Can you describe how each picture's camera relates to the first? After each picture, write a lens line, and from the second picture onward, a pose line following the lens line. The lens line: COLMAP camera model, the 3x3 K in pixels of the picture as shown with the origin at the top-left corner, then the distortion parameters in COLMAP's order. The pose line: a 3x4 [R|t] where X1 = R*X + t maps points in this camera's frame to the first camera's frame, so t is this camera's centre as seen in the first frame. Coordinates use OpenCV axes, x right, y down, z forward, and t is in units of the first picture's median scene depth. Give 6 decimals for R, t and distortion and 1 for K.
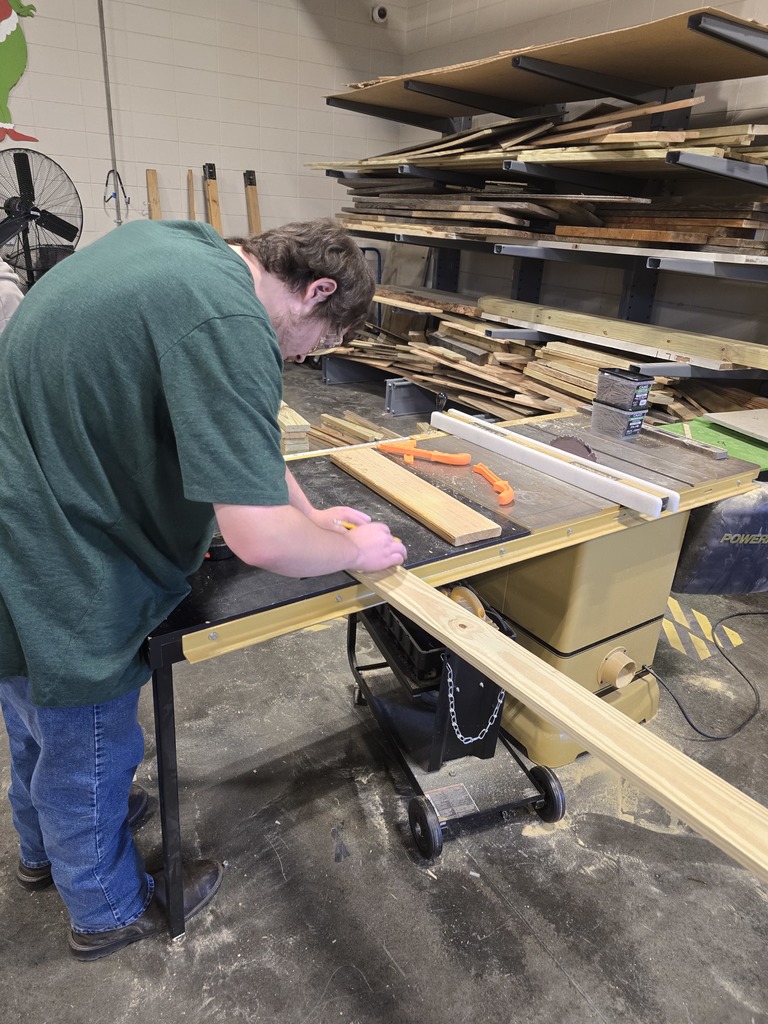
lens RADIAL K [[688.6, 0, 384.0], [0, 688.6, 512.0], [0, 0, 1]] dist [0.002501, 0.001420]
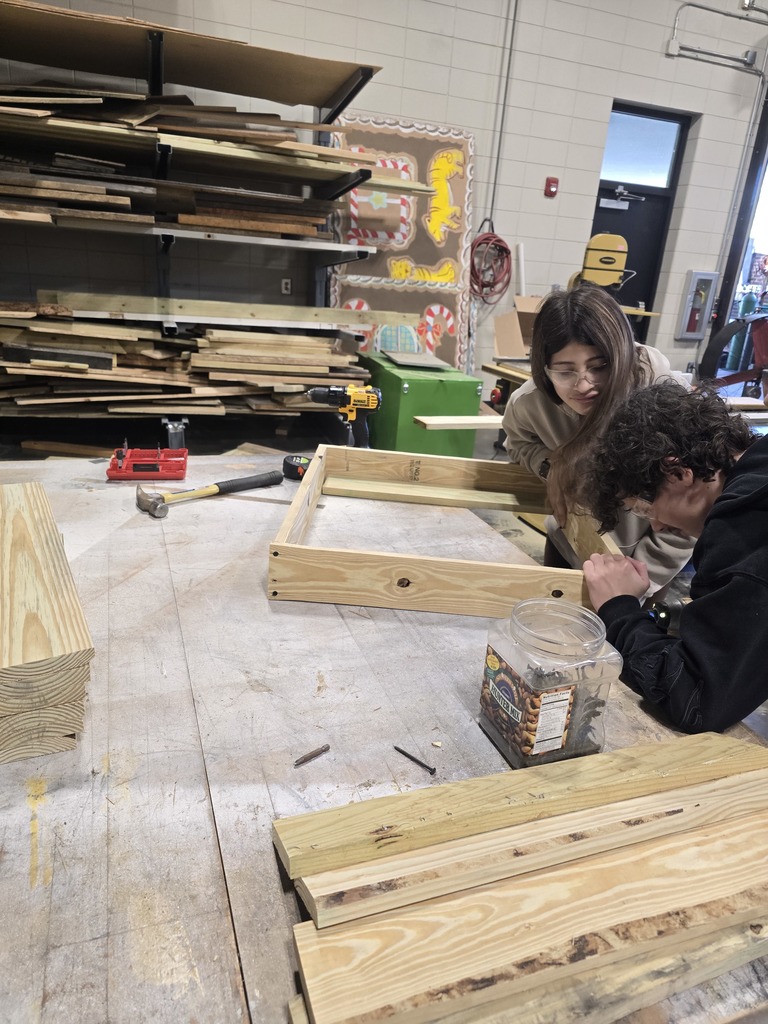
lens RADIAL K [[688.6, 0, 384.0], [0, 688.6, 512.0], [0, 0, 1]] dist [0.002501, 0.001420]
pose [[0.241319, -0.371493, 0.896525, -0.691343], [0.315262, 0.903731, 0.289620, -0.213021], [-0.917810, 0.212750, 0.335205, 0.469018]]
